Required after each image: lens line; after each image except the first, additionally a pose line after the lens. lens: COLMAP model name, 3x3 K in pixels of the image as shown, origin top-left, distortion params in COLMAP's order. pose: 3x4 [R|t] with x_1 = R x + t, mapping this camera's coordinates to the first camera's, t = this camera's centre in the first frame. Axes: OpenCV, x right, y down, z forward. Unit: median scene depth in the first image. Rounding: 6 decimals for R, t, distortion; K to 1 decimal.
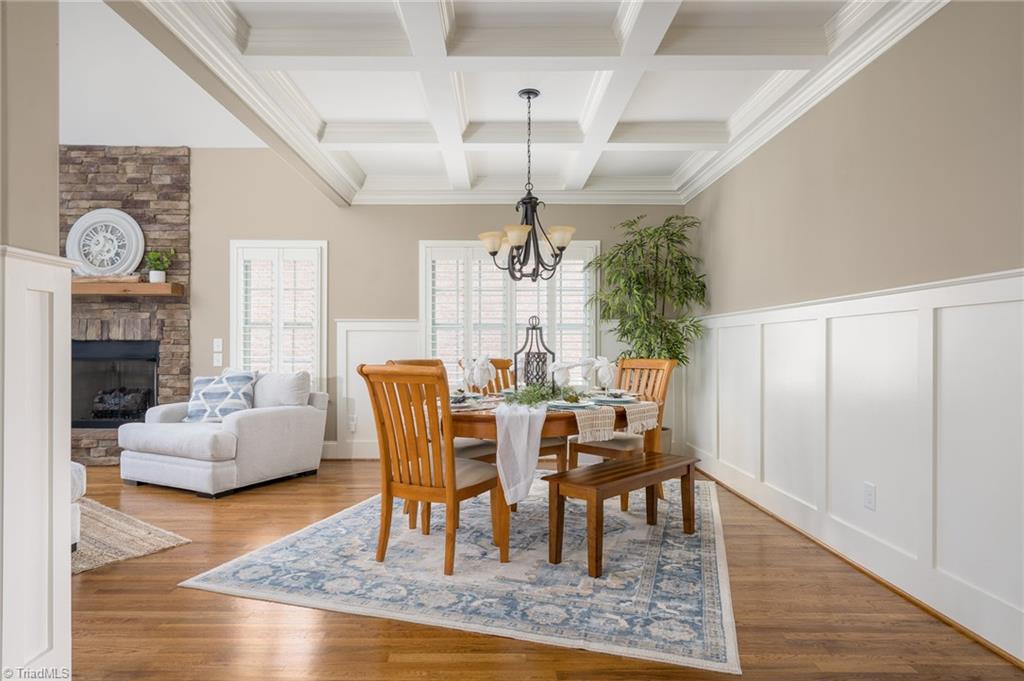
lens RADIAL K [[585.7, 0, 494.7], [0, 585.7, 352.8], [0, 0, 1]] dist [0.004223, 0.000190]
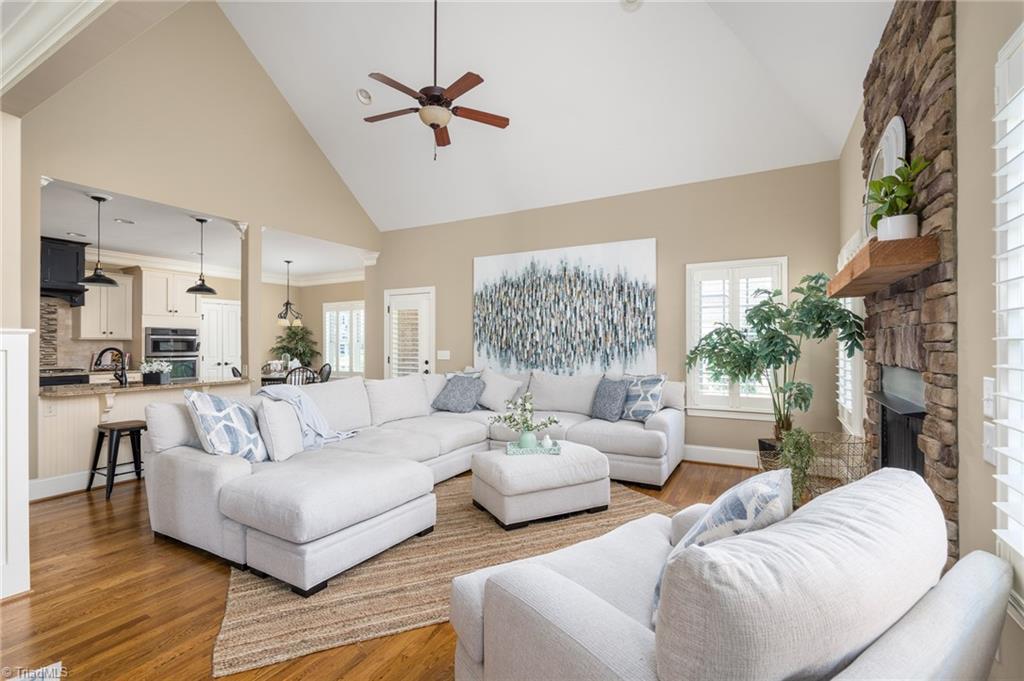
lens RADIAL K [[462.9, 0, 511.0], [0, 462.9, 339.8], [0, 0, 1]] dist [-0.004467, 0.002490]
pose [[-0.490009, -0.008781, -0.871673, -0.121900], [-0.004691, 0.999961, -0.007436, -0.041616], [0.871705, 0.000446, -0.490032, 0.902300]]
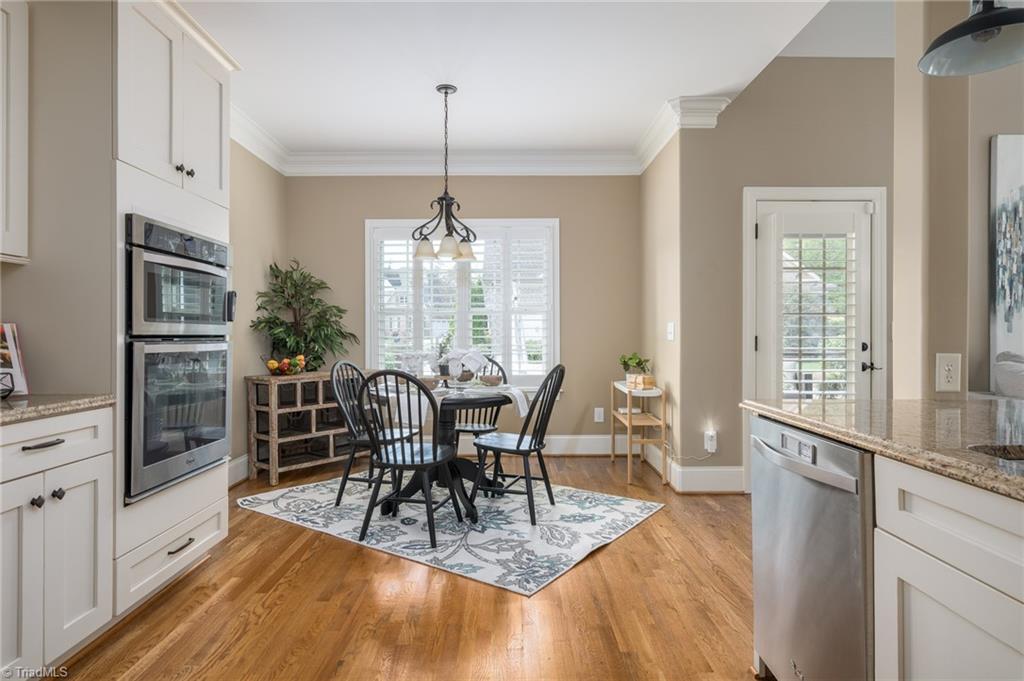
lens RADIAL K [[585.7, 0, 514.9], [0, 585.7, 332.2], [0, 0, 1]] dist [0.004223, 0.000190]
pose [[0.003241, -0.005556, -0.999979, -0.340552], [-0.004361, 0.999975, -0.005570, -0.003466], [0.999985, 0.004379, 0.003217, -0.287383]]
